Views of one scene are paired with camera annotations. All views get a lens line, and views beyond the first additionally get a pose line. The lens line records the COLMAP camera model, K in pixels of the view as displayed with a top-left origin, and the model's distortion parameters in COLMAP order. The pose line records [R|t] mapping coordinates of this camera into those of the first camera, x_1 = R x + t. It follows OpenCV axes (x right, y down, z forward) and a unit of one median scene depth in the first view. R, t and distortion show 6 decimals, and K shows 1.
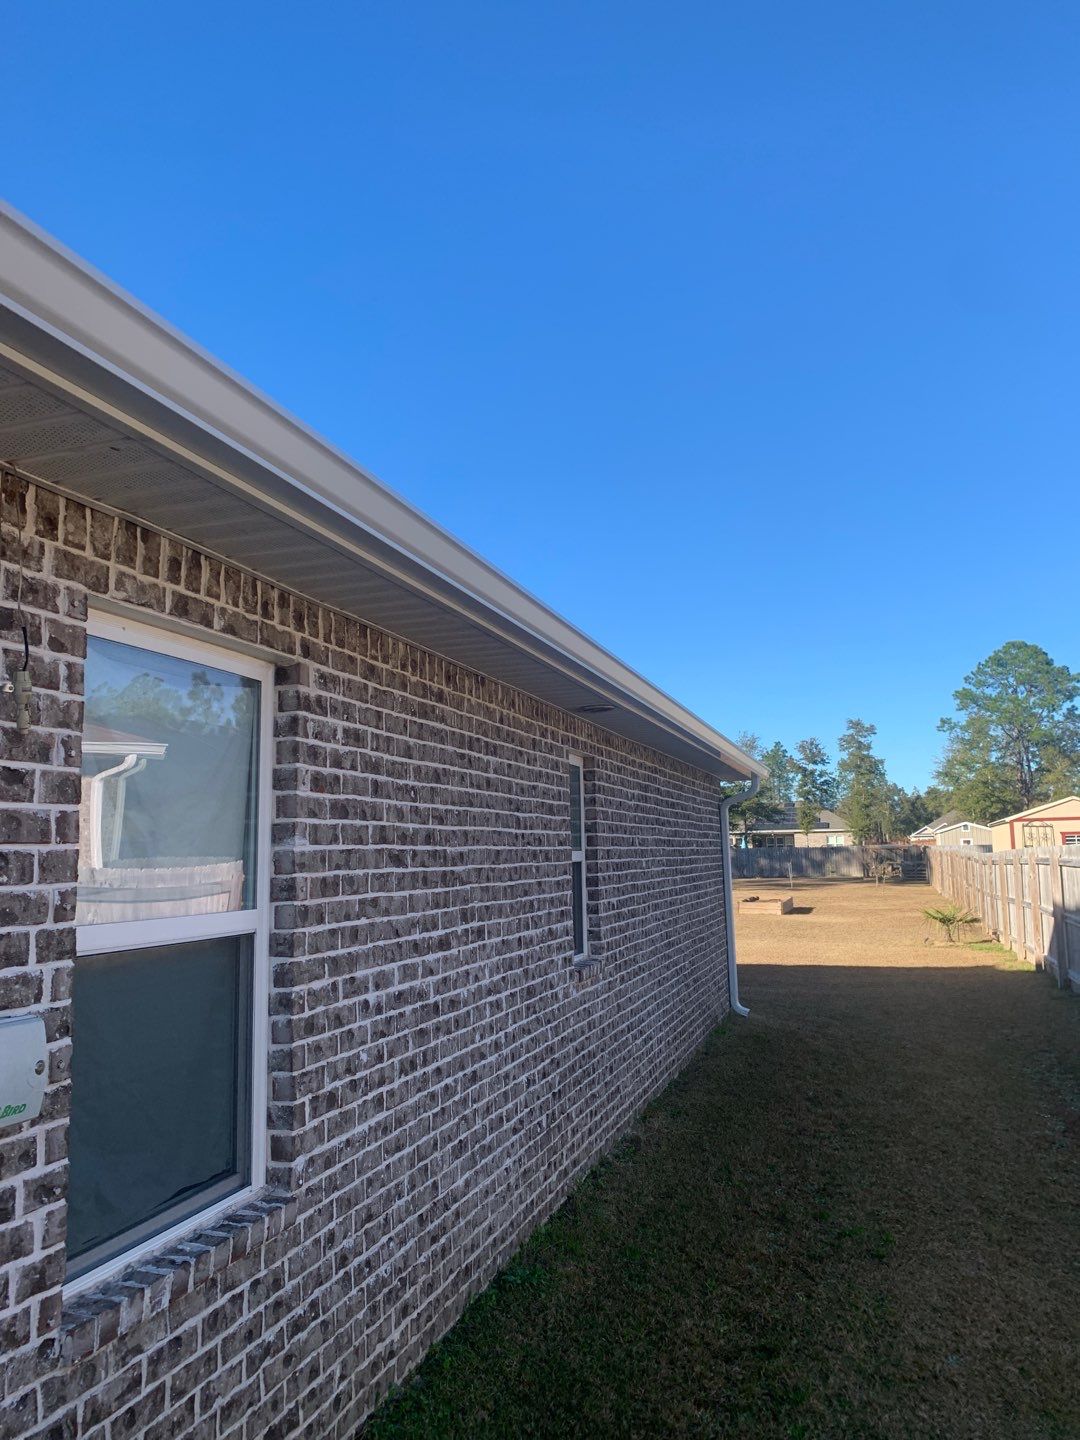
lens RADIAL K [[1013.4, 0, 541.5], [0, 1013.4, 689.6], [0, 0, 1]] dist [0.075776, -0.130696]
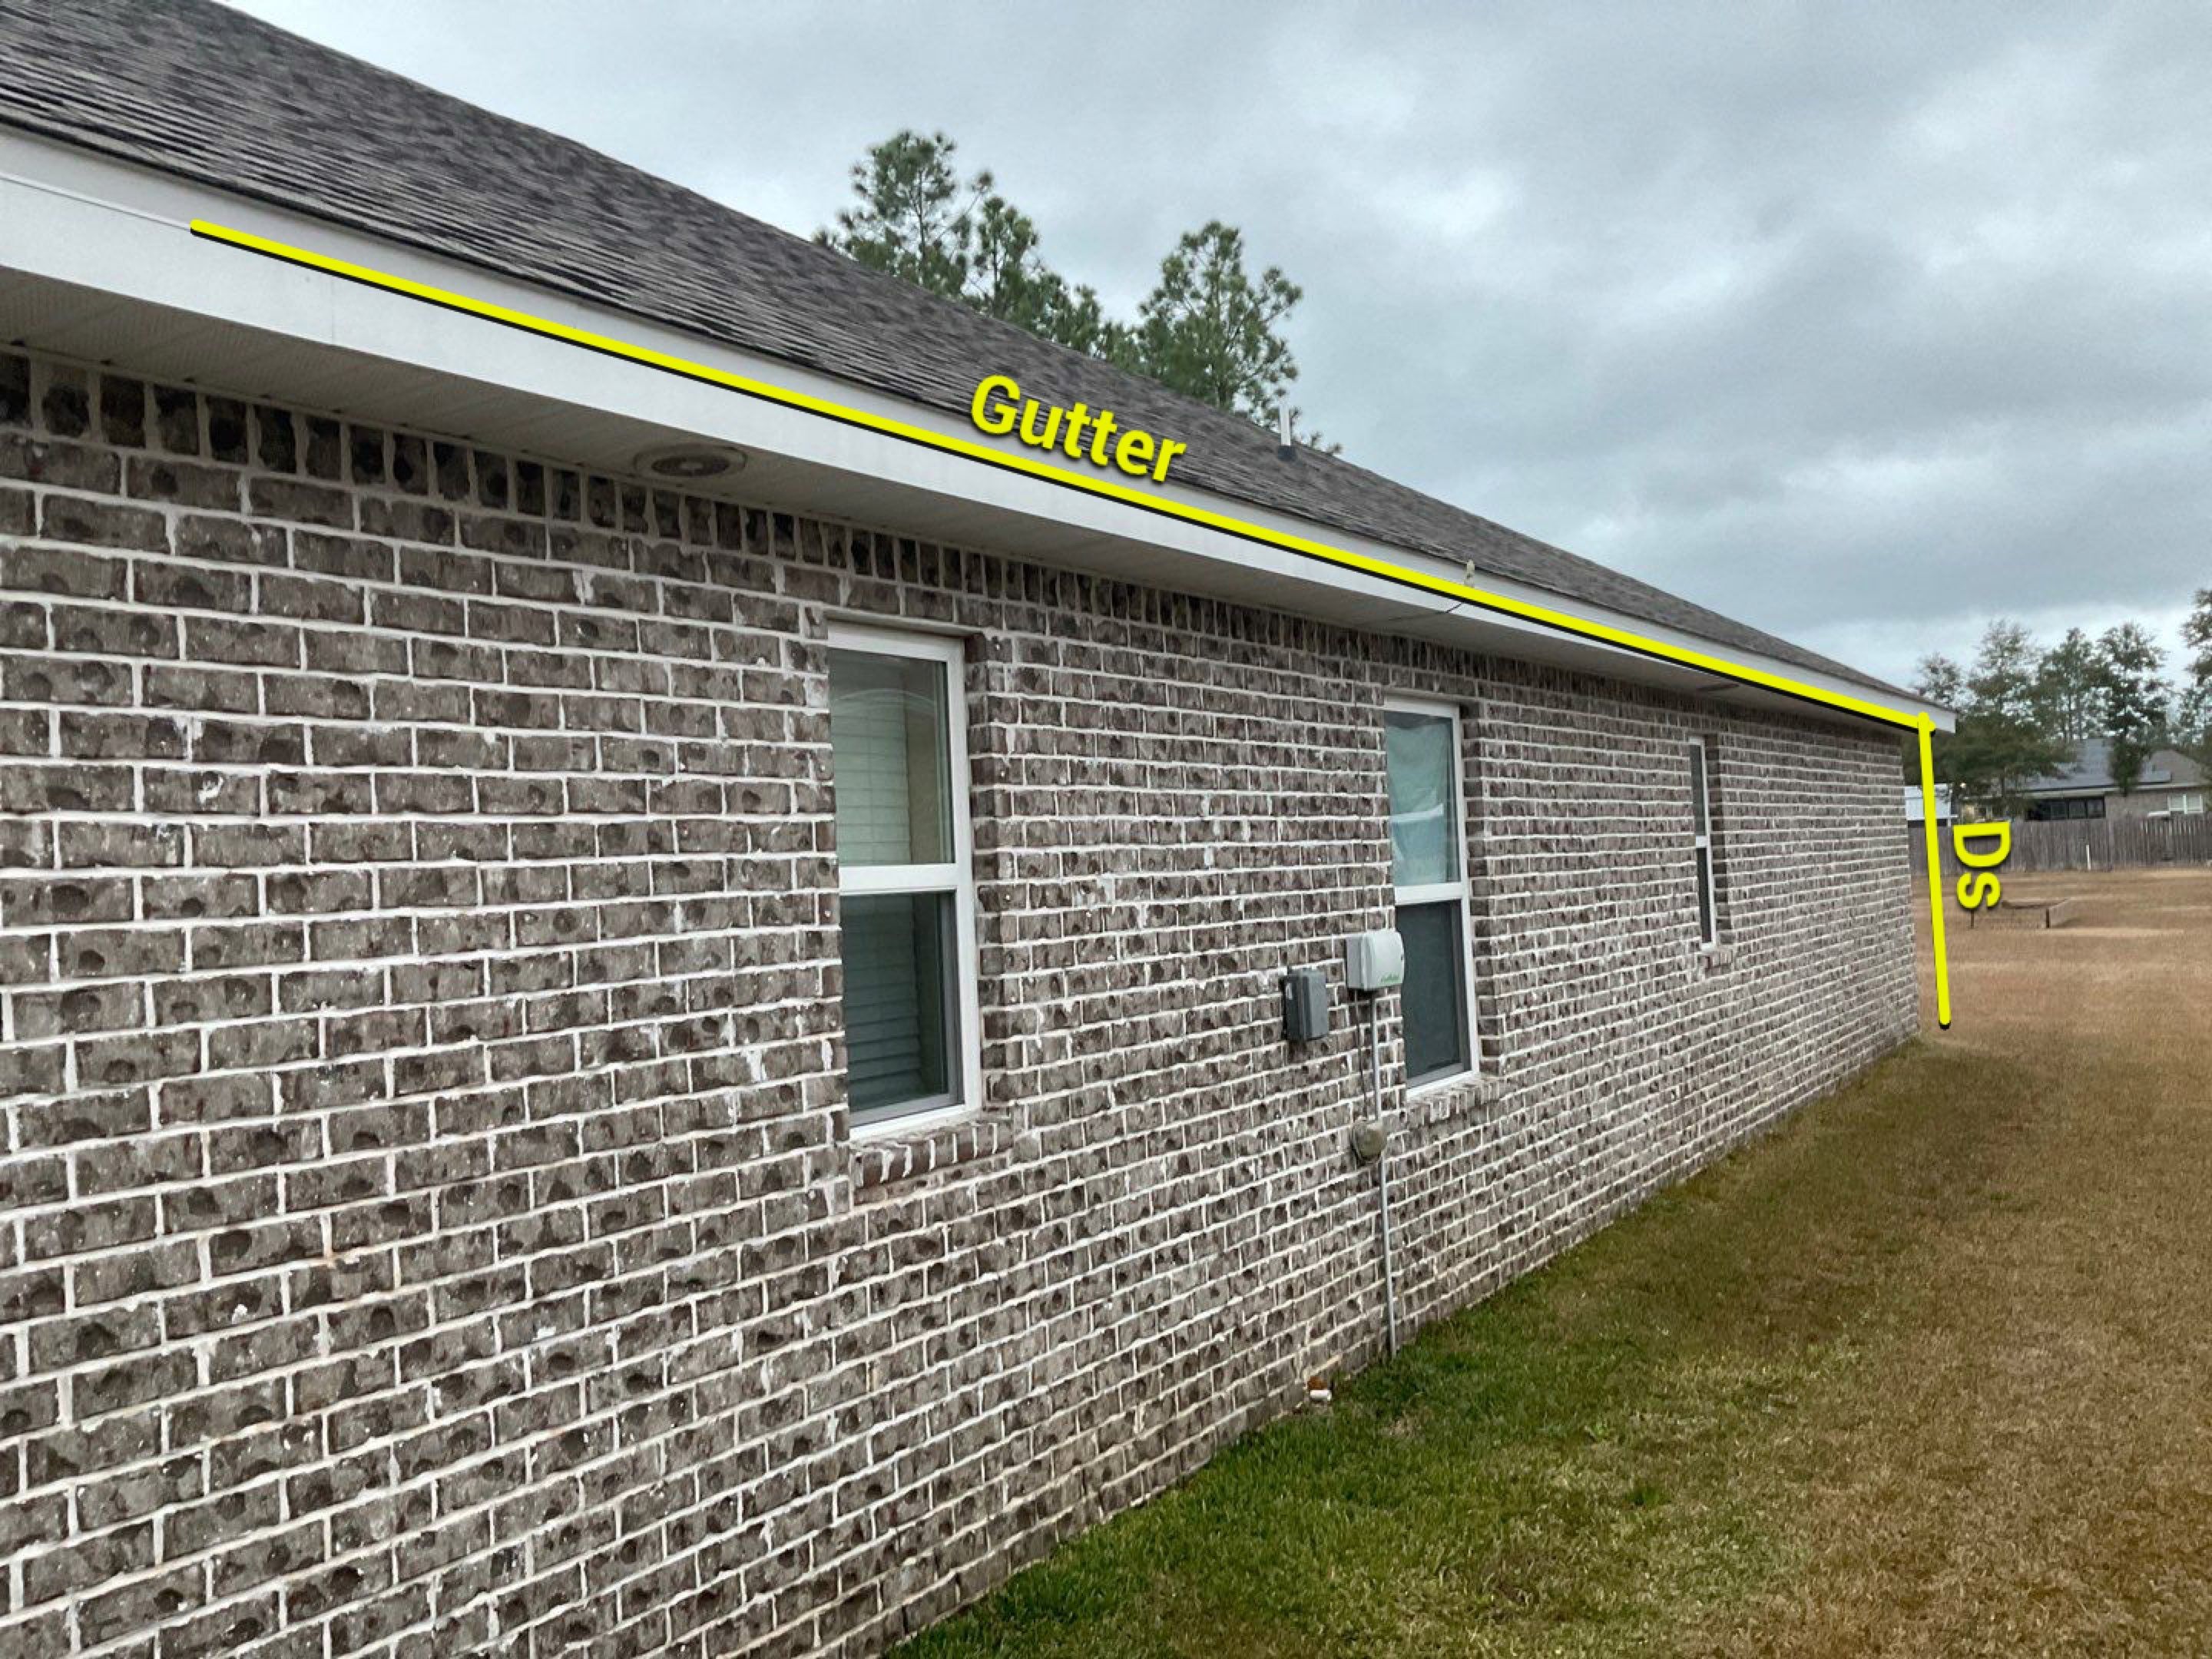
lens RADIAL K [[1669.5, 0, 1106.0], [0, 1669.5, 829.5], [0, 0, 1]] dist [0.118421, -0.259826]
pose [[0.955255, -0.038922, -0.293210, -0.047490], [0.080298, 0.988201, 0.130426, -0.138047], [0.284674, -0.148134, 0.947110, -0.921036]]
